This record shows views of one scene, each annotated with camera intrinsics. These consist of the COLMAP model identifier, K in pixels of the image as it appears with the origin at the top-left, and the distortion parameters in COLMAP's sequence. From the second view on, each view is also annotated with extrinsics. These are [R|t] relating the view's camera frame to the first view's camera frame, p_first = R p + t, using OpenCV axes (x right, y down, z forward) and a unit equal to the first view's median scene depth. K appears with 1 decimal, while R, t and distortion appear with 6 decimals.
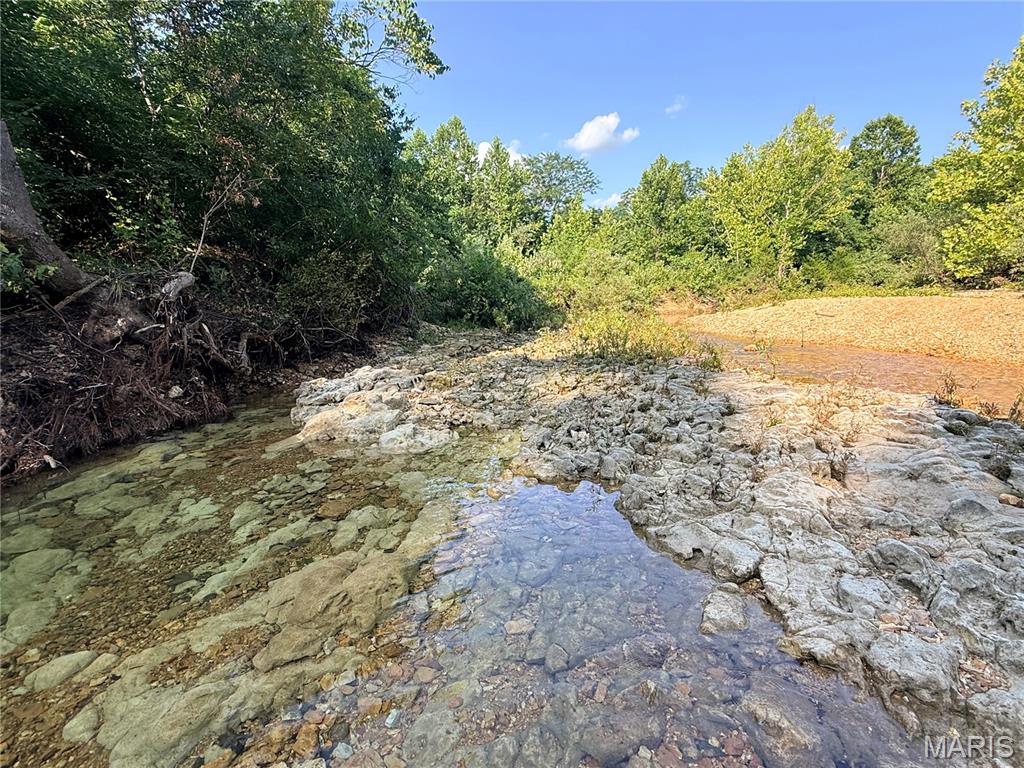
lens RADIAL K [[506.0, 0, 512.0], [0, 506.0, 384.0], [0, 0, 1]] dist [-0.003428, -0.001322]
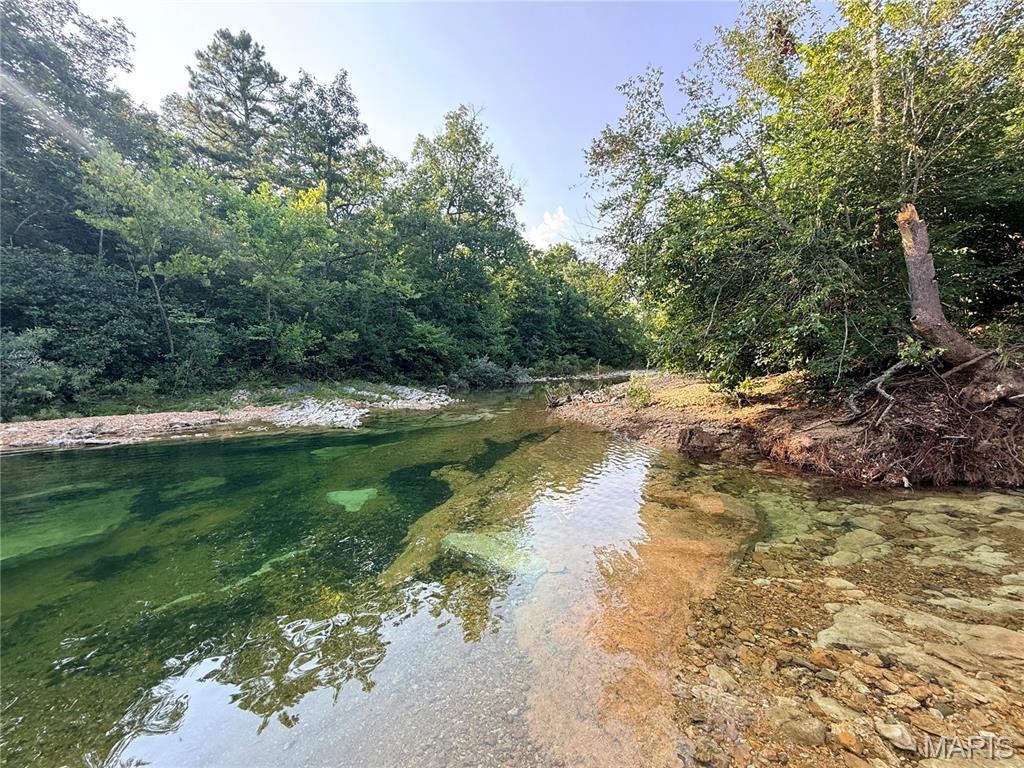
lens RADIAL K [[506.0, 0, 512.0], [0, 506.0, 384.0], [0, 0, 1]] dist [-0.003428, -0.001322]
pose [[0.019226, 0.112585, -0.993456, 0.470585], [-0.144501, 0.983520, 0.108663, -0.115783], [0.989318, 0.141467, 0.035178, -0.222363]]
